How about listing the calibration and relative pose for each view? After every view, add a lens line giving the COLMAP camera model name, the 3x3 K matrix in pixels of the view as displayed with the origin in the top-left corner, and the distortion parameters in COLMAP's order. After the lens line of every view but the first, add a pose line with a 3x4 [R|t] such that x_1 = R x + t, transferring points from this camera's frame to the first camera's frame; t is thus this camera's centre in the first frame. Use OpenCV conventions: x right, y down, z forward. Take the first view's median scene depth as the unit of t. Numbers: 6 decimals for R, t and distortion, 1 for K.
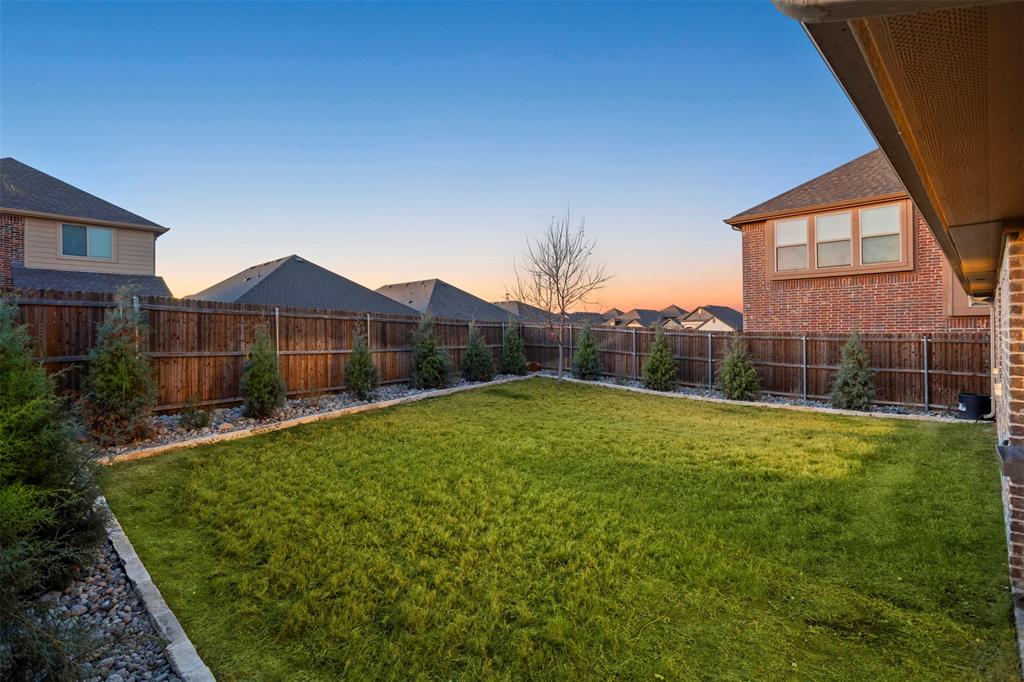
lens RADIAL K [[509.9, 0, 509.4], [0, 509.9, 334.6], [0, 0, 1]] dist [-0.049390, 0.025609]
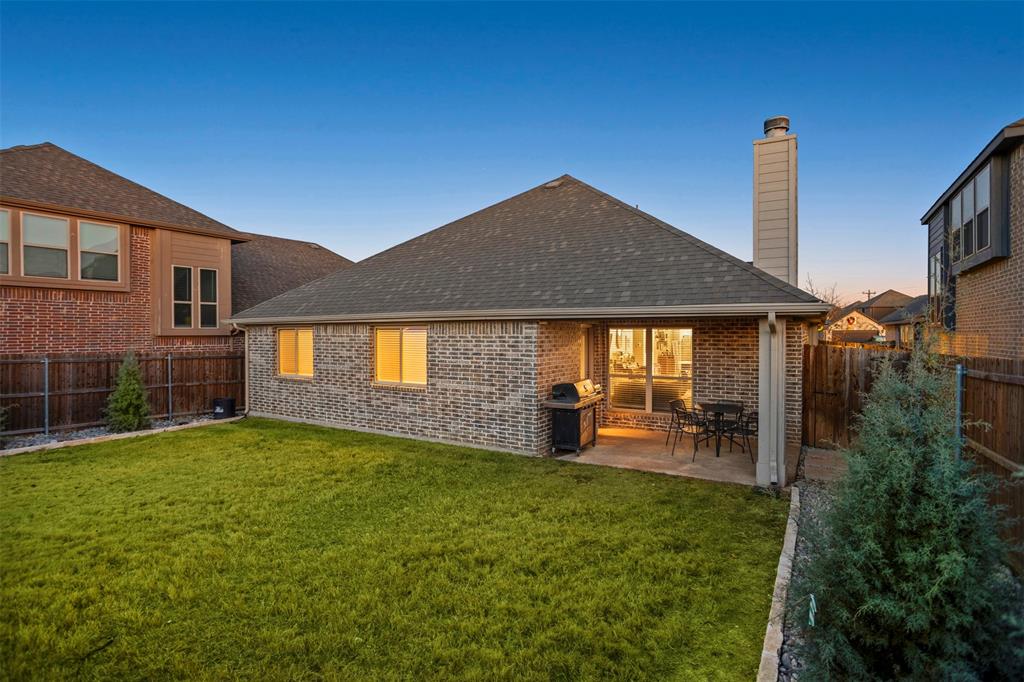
lens RADIAL K [[509.9, 0, 509.9], [0, 509.9, 339.1], [0, 0, 1]] dist [-0.049390, 0.025609]
pose [[-0.200938, -0.000498, 0.979604, -0.349020], [0.008841, 0.999958, 0.002322, -0.021220], [-0.979564, 0.009127, -0.200925, 0.371644]]
